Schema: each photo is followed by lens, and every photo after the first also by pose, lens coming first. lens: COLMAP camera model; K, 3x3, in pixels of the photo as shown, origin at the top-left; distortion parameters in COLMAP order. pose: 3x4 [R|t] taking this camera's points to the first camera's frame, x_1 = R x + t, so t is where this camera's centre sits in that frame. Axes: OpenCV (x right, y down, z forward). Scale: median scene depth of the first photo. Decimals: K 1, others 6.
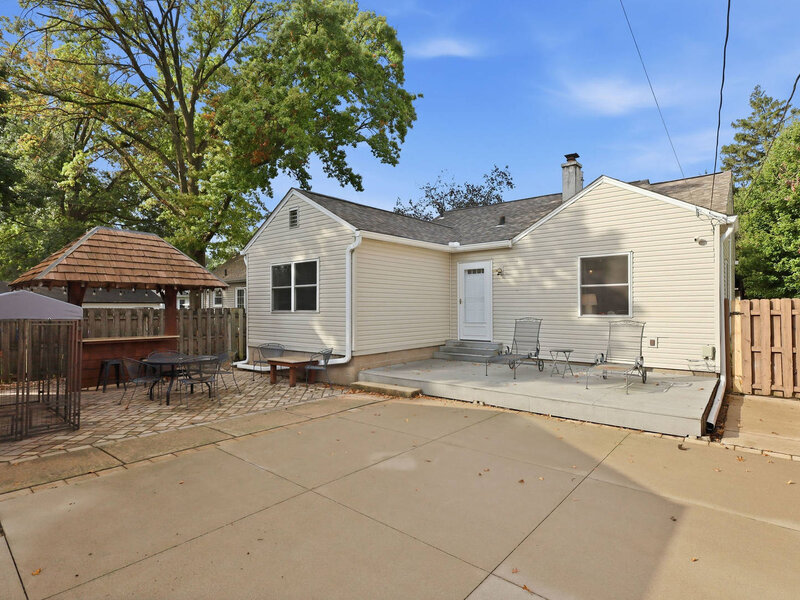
lens RADIAL K [[421.2, 0, 394.3], [0, 421.2, 303.0], [0, 0, 1]] dist [0.001118, 0.000164]
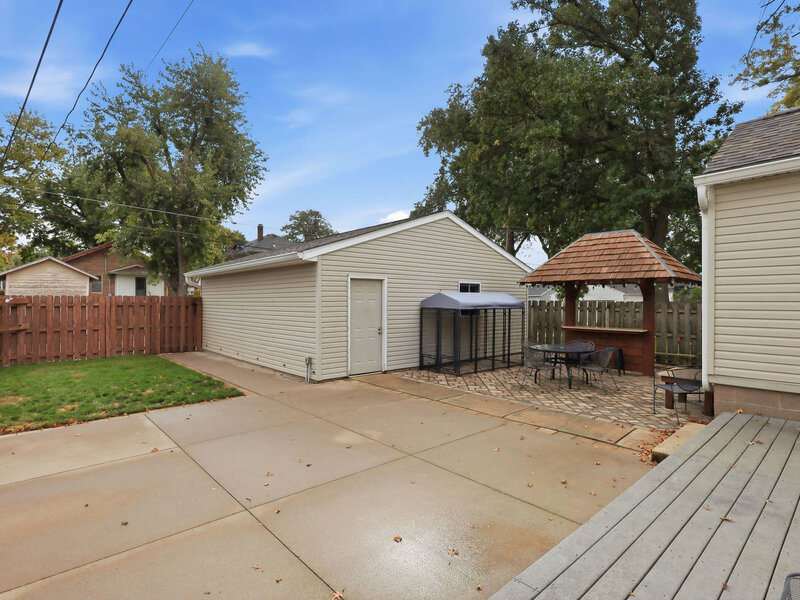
lens RADIAL K [[421.2, 0, 394.2], [0, 421.2, 299.0], [0, 0, 1]] dist [0.001118, 0.000164]
pose [[-0.145005, -0.005396, -0.989416, 0.901178], [0.011593, 0.999907, -0.007152, 0.014122], [0.989363, -0.012507, -0.144929, 1.041252]]
